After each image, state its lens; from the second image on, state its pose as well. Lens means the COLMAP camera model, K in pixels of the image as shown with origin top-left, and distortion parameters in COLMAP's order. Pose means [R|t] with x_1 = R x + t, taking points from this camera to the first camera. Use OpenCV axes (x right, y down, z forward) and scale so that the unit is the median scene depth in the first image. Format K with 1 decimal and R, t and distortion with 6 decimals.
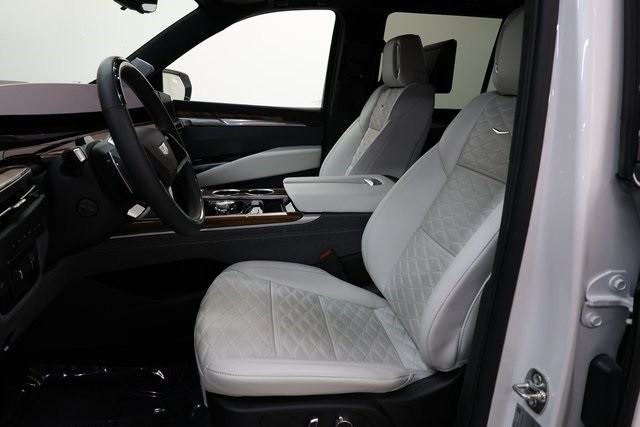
lens RADIAL K [[439.5, 0, 316.3], [0, 439.5, 208.0], [0, 0, 1]] dist [0.001513, 0.003794]
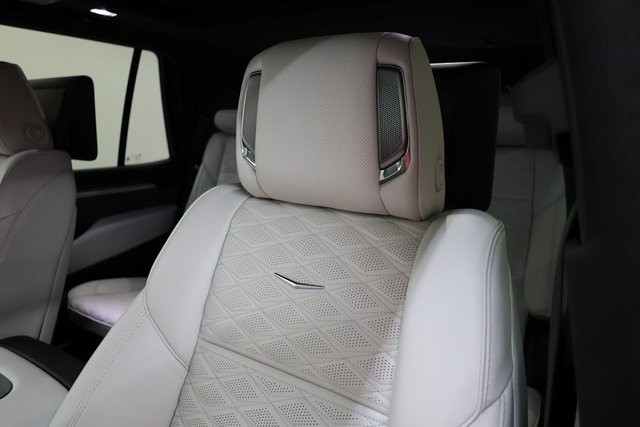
lens RADIAL K [[439.5, 0, 316.3], [0, 439.5, 218.3], [0, 0, 1]] dist [0.001513, 0.003794]
pose [[0.664675, -0.171252, 0.727241, 0.039970], [0.196672, 0.979151, 0.050821, -0.131453], [-0.720783, 0.109249, 0.684498, 0.313331]]
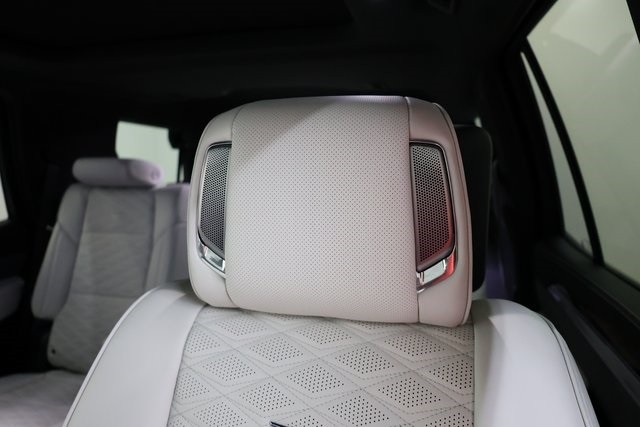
lens RADIAL K [[439.5, 0, 319.5], [0, 439.5, 214.7], [0, 0, 1]] dist [0.001513, 0.003794]
pose [[0.381290, -0.151674, 0.911928, 0.057722], [0.262249, 0.963671, 0.050630, -0.171734], [-0.886478, 0.219847, 0.407215, 0.387393]]
